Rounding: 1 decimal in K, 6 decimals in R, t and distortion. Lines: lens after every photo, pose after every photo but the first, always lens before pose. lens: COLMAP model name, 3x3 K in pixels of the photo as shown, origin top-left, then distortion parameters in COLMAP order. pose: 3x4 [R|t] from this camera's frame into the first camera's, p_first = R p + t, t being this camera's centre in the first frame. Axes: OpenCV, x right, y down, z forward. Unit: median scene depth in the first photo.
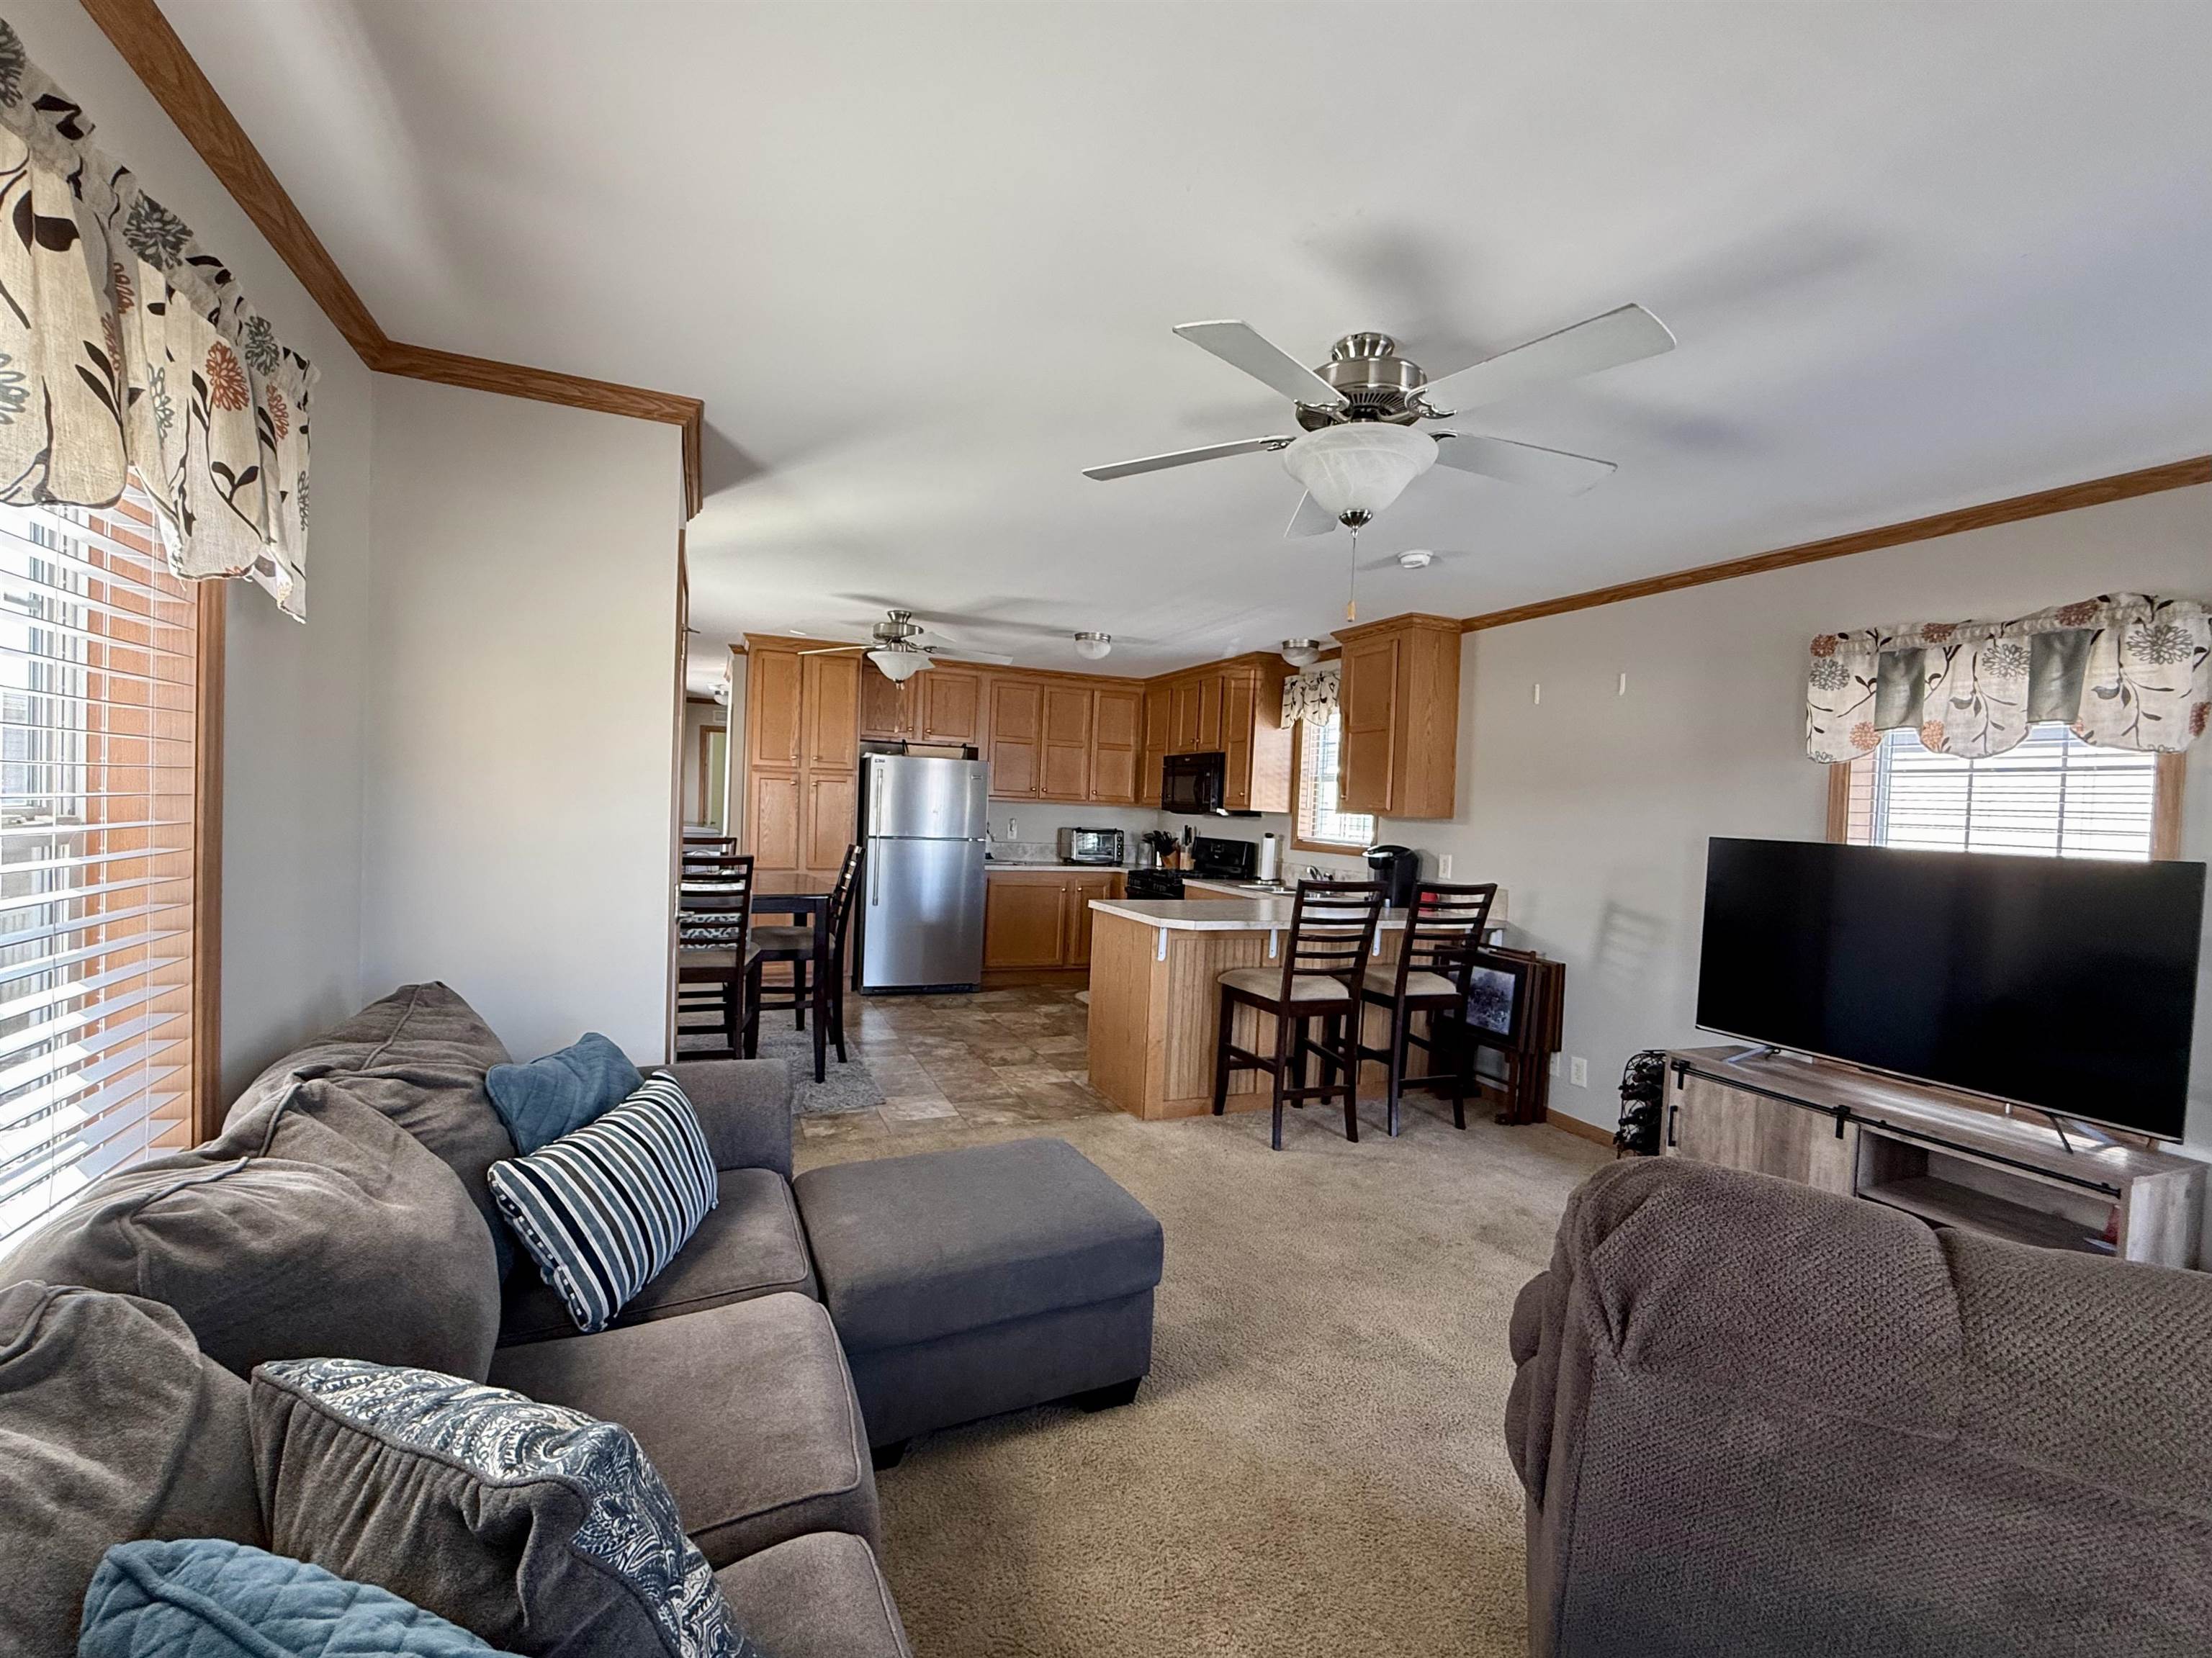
lens RADIAL K [[942.4, 0, 1106.0], [0, 942.4, 829.0], [0, 0, 1]] dist [0.000609, -0.000127]
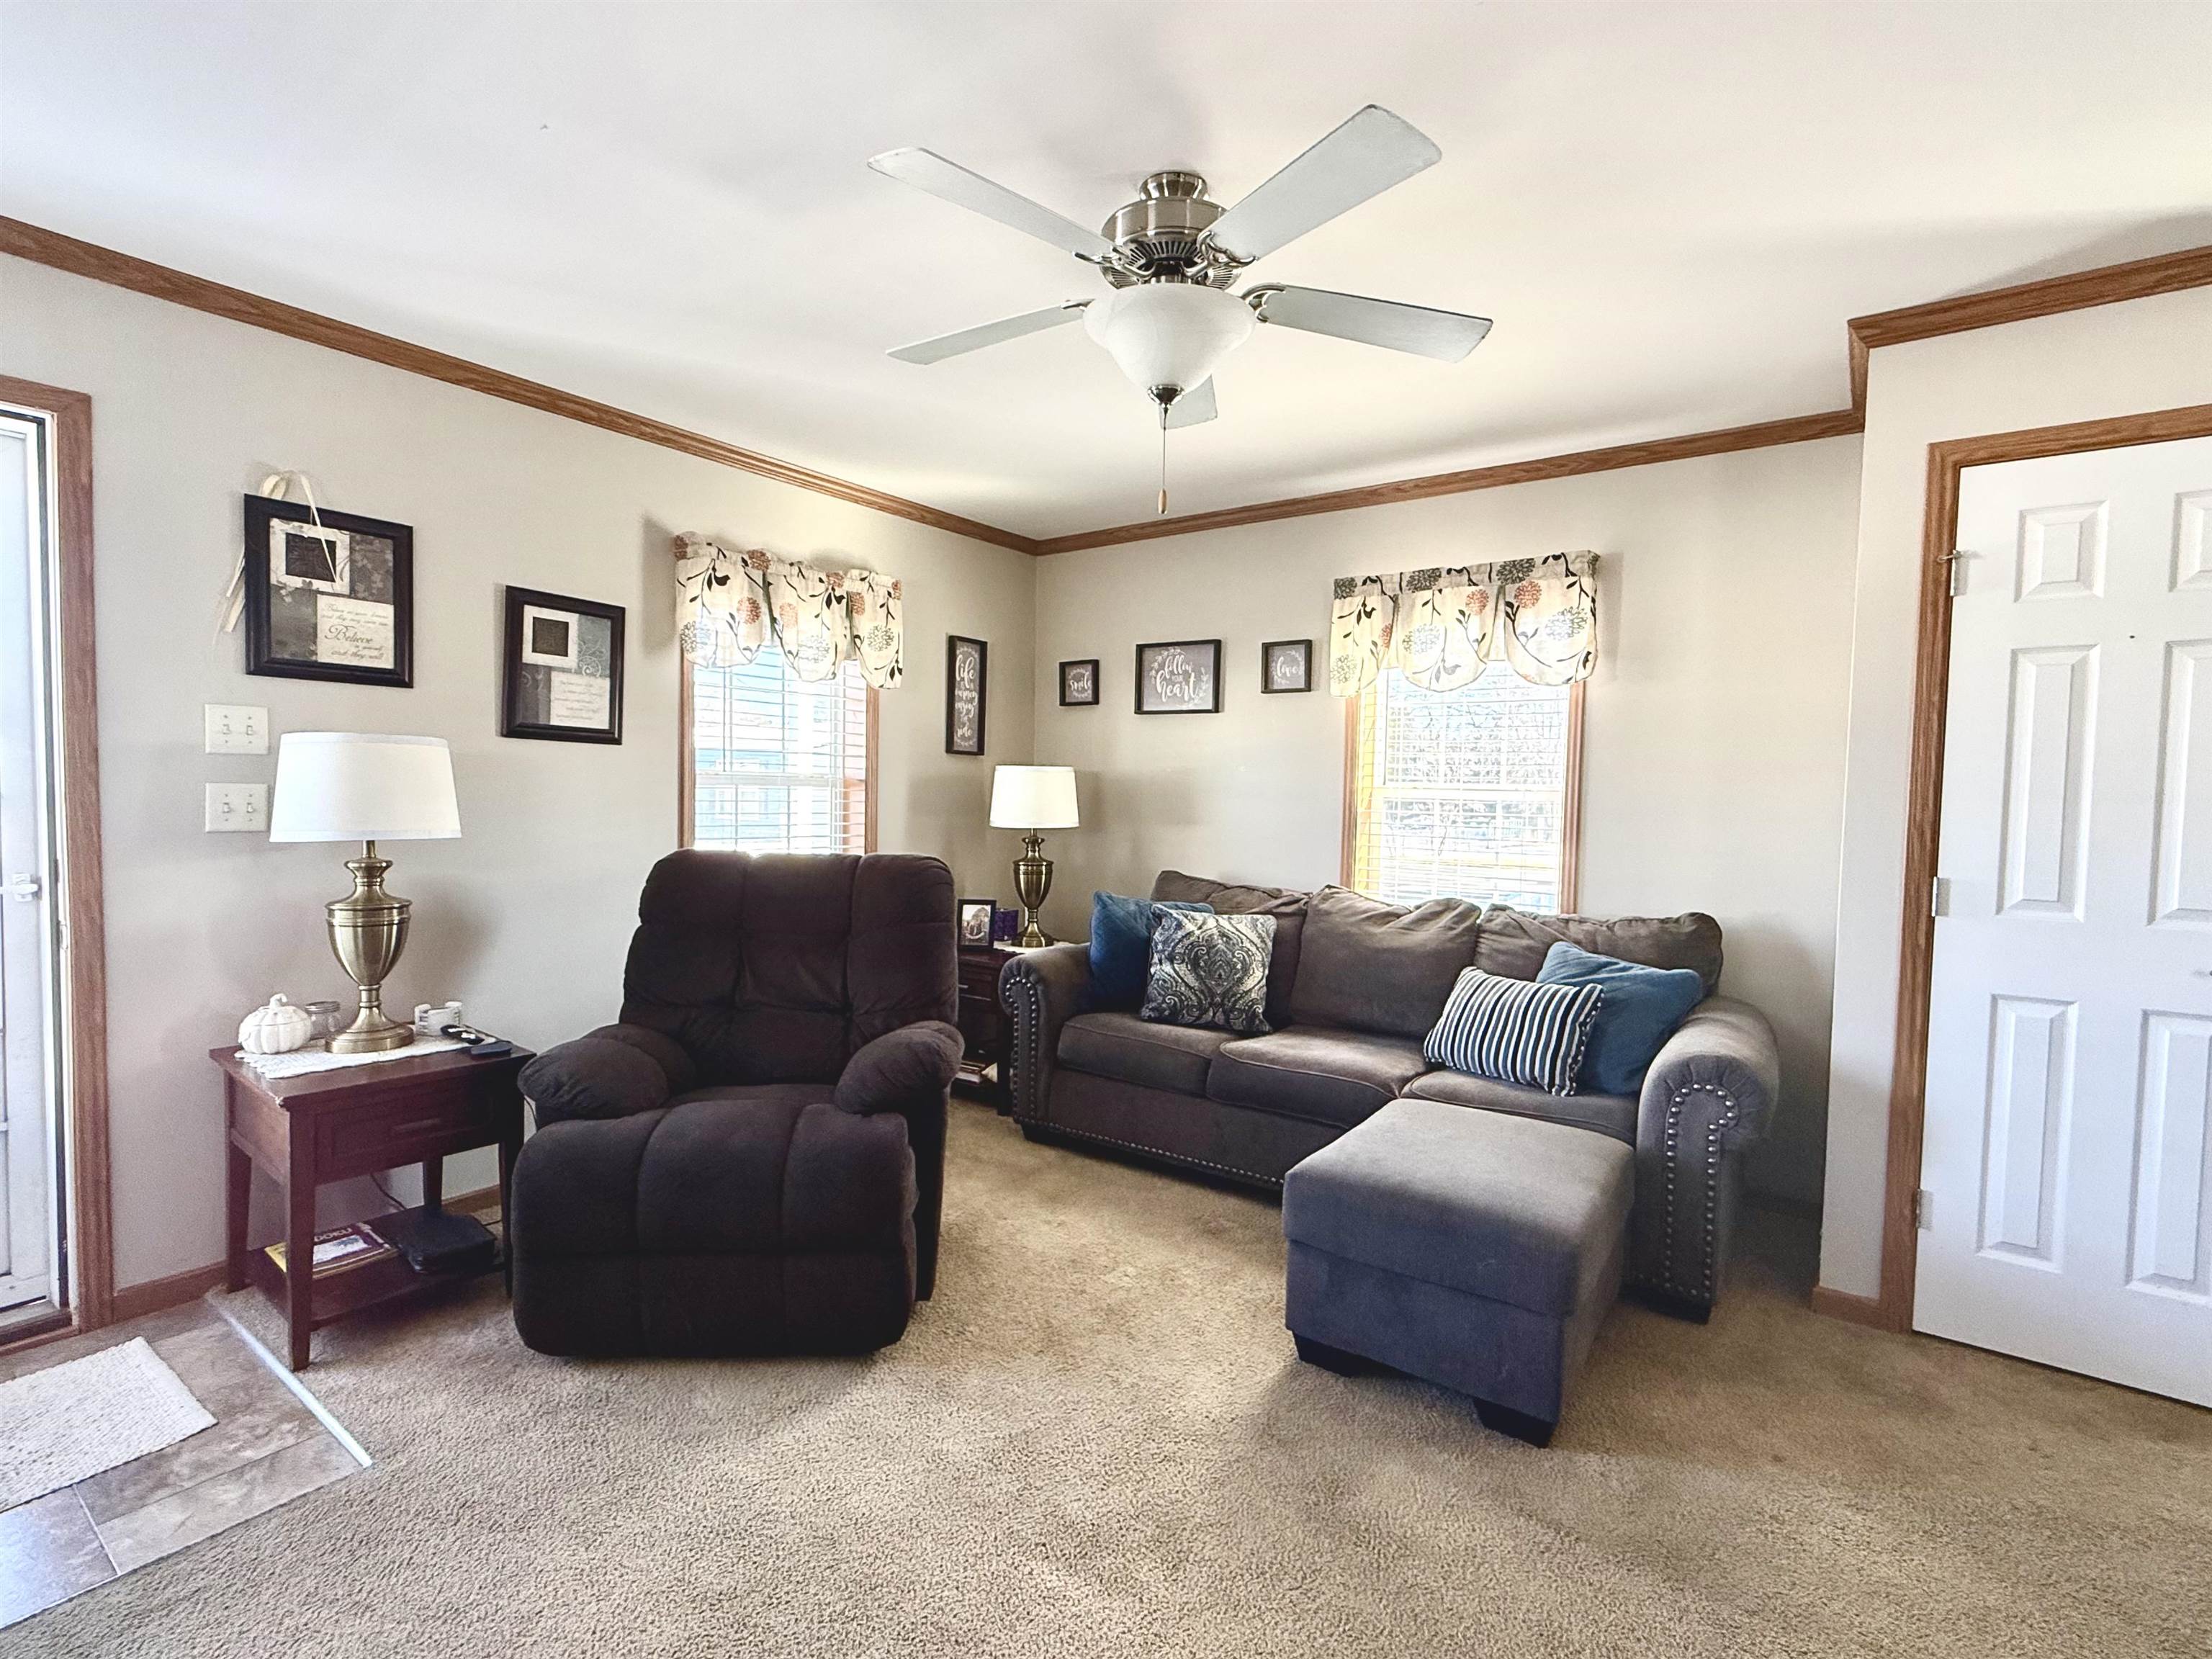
lens RADIAL K [[1039.9, 0, 1109.1], [0, 1039.9, 833.1], [0, 0, 1]] dist [0.000540, -0.000498]
pose [[-0.861546, -0.037972, -0.506258, 0.267903], [-0.069138, 0.996684, 0.042901, 0.013911], [0.502950, 0.071962, -0.861314, 0.631801]]
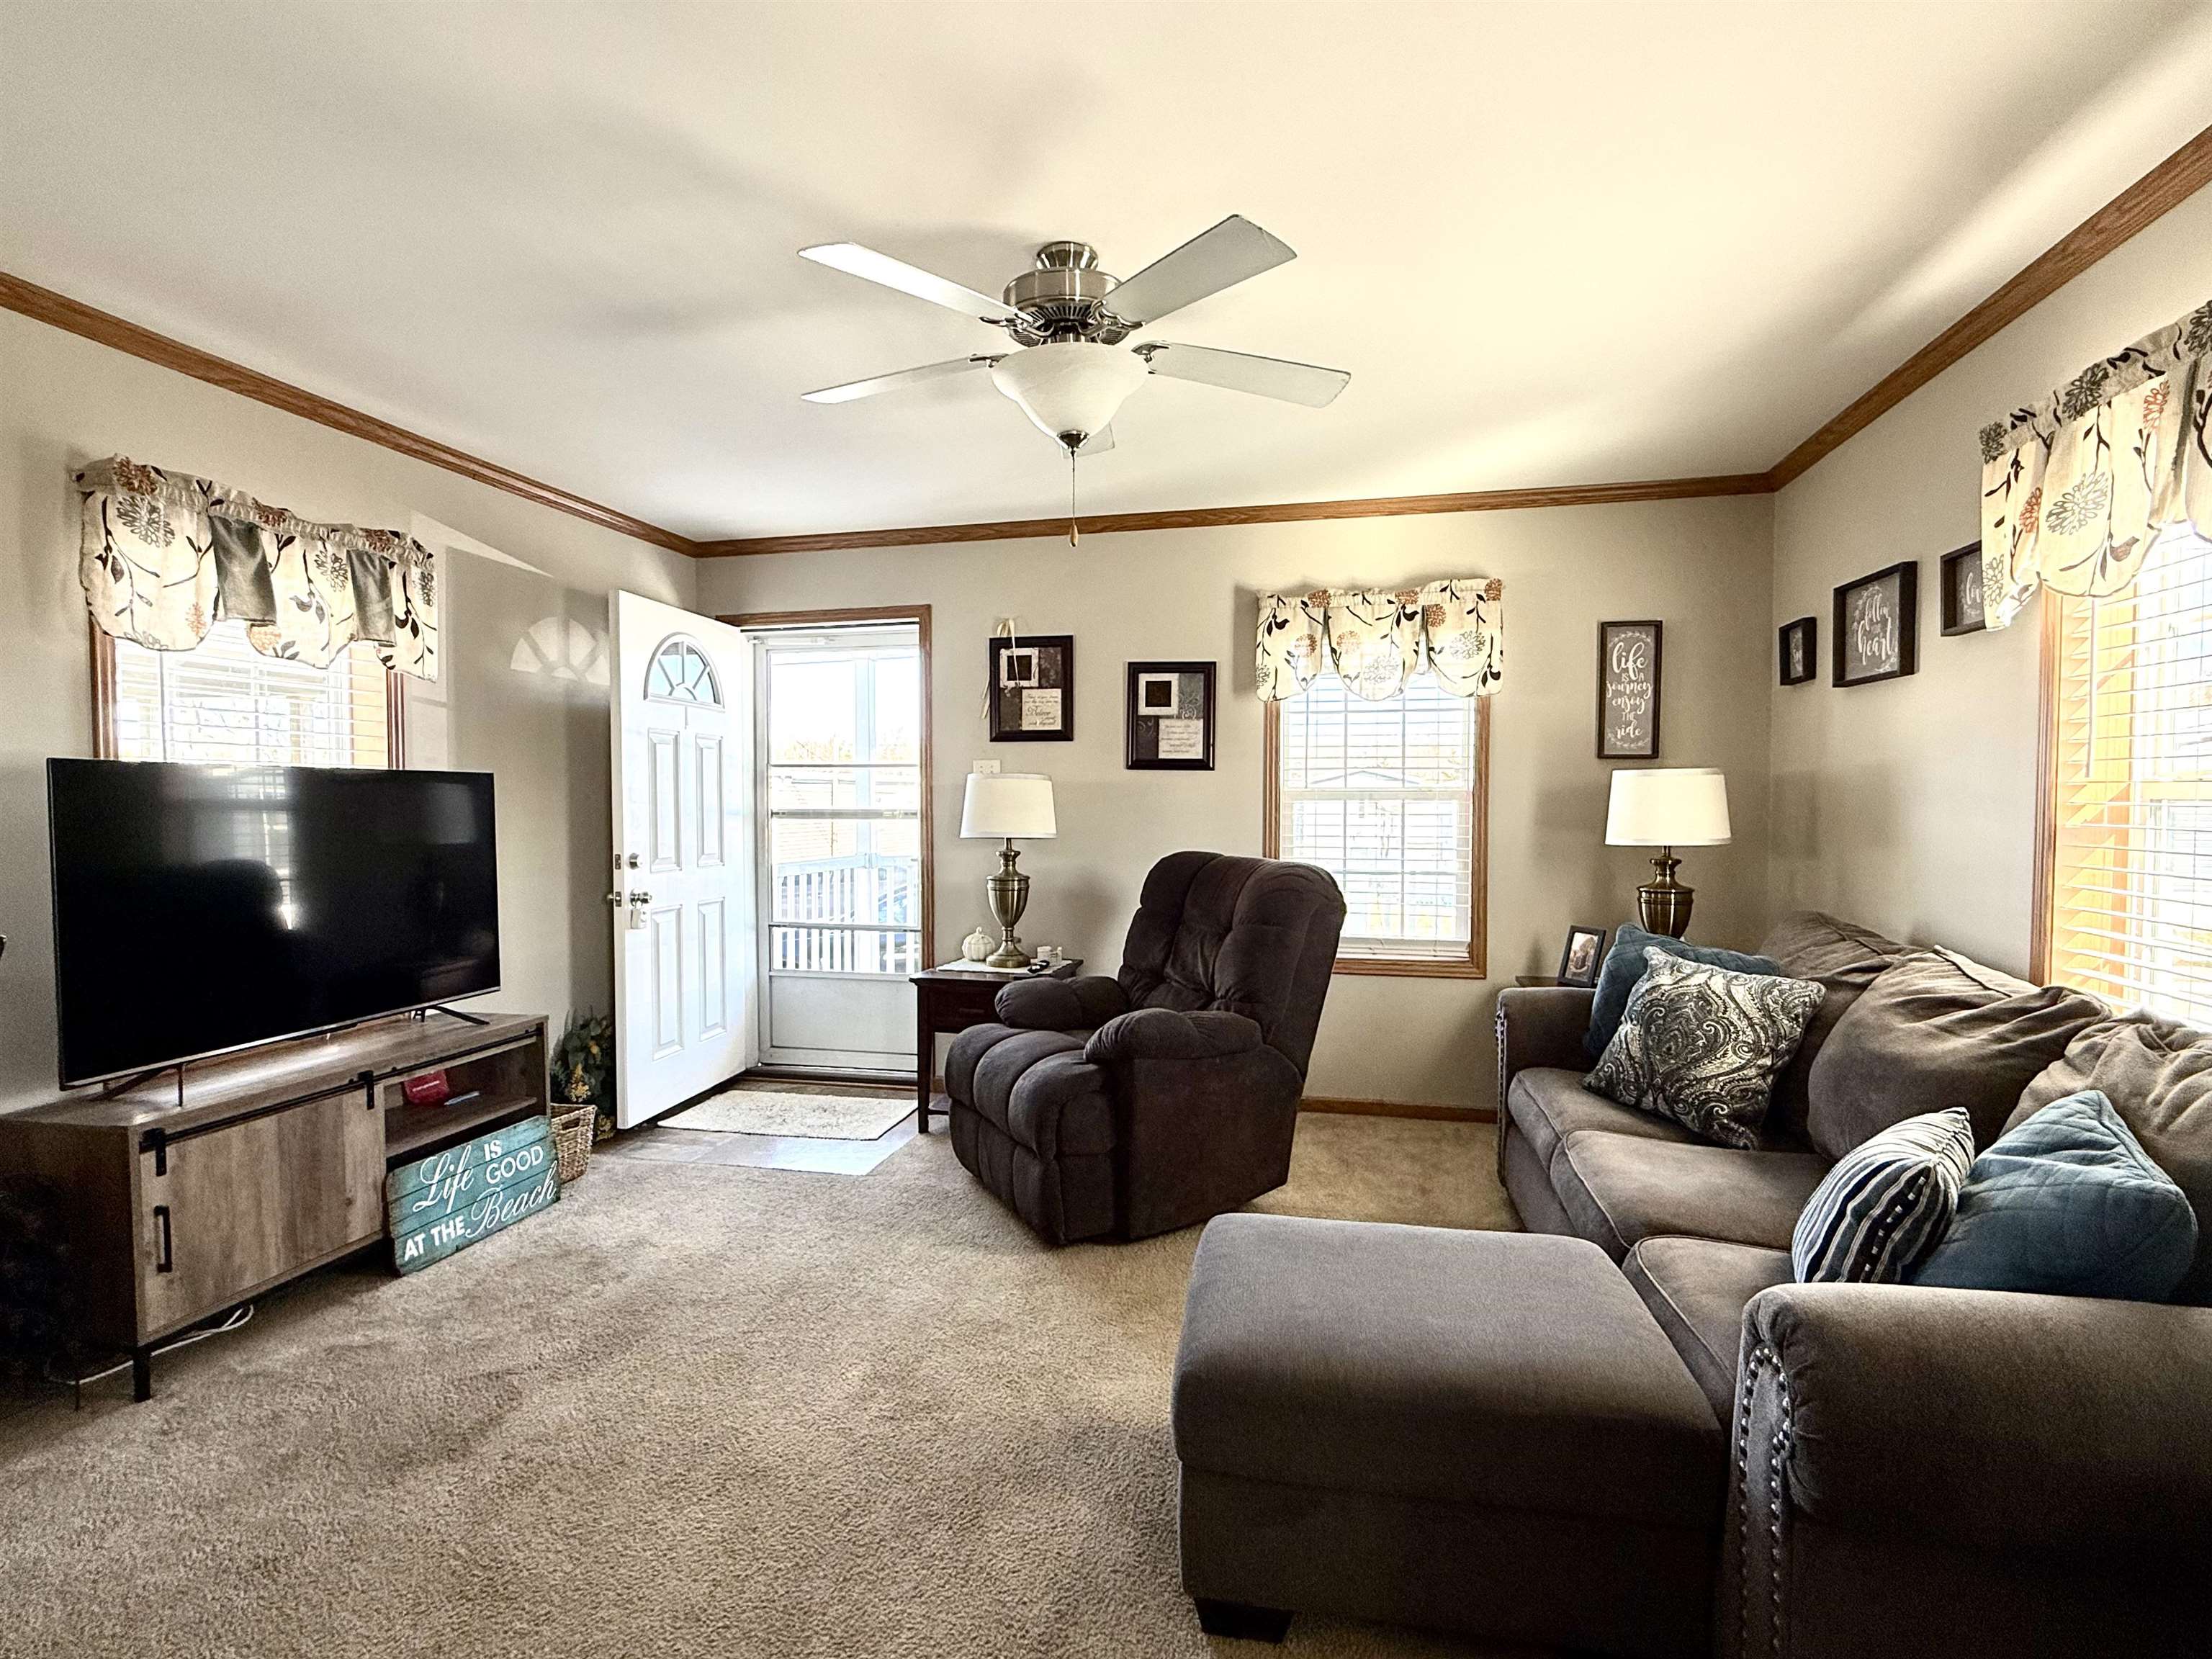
lens RADIAL K [[1072.6, 0, 1104.0], [0, 1072.6, 839.5], [0, 0, 1]] dist [0.002082, 0.000107]
pose [[-0.804930, -0.062828, 0.590033, -0.151218], [-0.015797, 0.996295, 0.084537, -0.004353], [-0.593159, 0.058726, -0.802941, 0.649613]]
